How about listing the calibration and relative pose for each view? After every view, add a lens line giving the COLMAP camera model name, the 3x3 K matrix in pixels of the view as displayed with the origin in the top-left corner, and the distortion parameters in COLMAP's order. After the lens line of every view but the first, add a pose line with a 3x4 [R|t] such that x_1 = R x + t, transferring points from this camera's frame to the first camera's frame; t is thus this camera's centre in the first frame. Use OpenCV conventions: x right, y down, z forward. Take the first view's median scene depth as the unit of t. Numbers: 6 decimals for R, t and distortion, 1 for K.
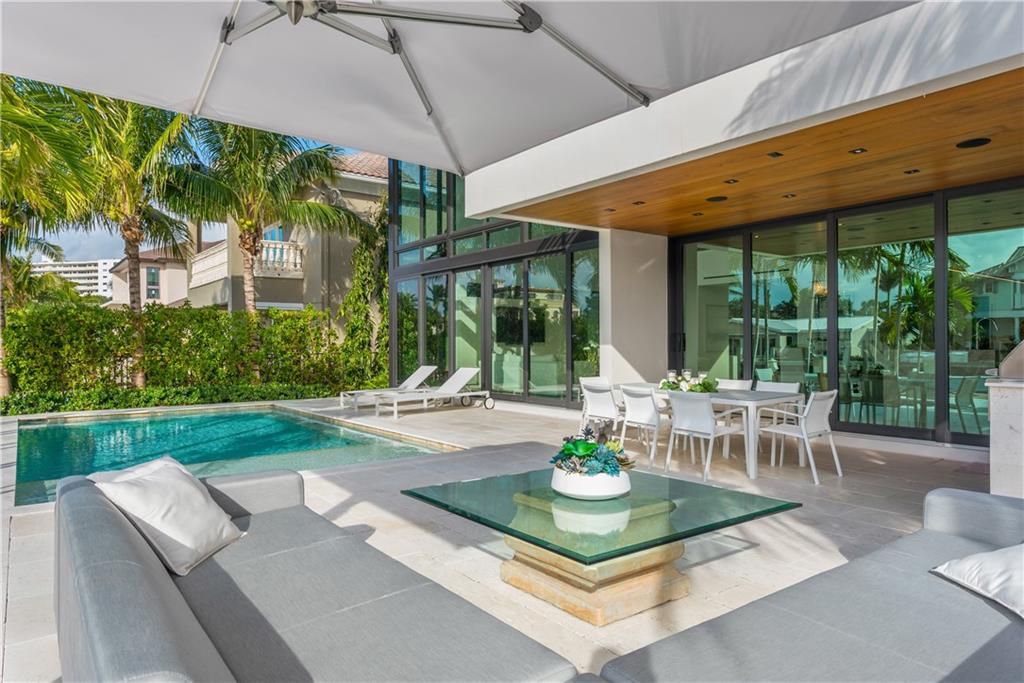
lens RADIAL K [[647.8, 0, 513.0], [0, 647.8, 346.8], [0, 0, 1]] dist [0.021893, -0.012153]
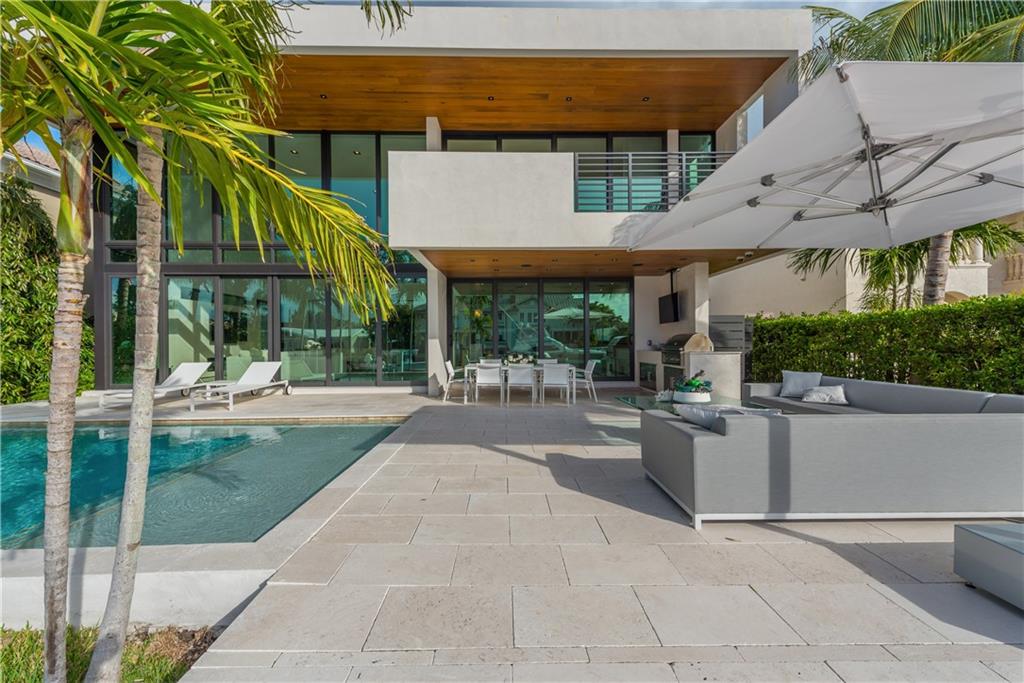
lens RADIAL K [[404.8, 0, 514.3], [0, 404.8, 342.2], [0, 0, 1]] dist [0.012976, -0.000540]
pose [[0.591838, 0.006406, 0.806031, -0.651017], [0.004317, 0.999929, -0.011117, 0.014649], [-0.806045, 0.010059, 0.591768, 0.309459]]
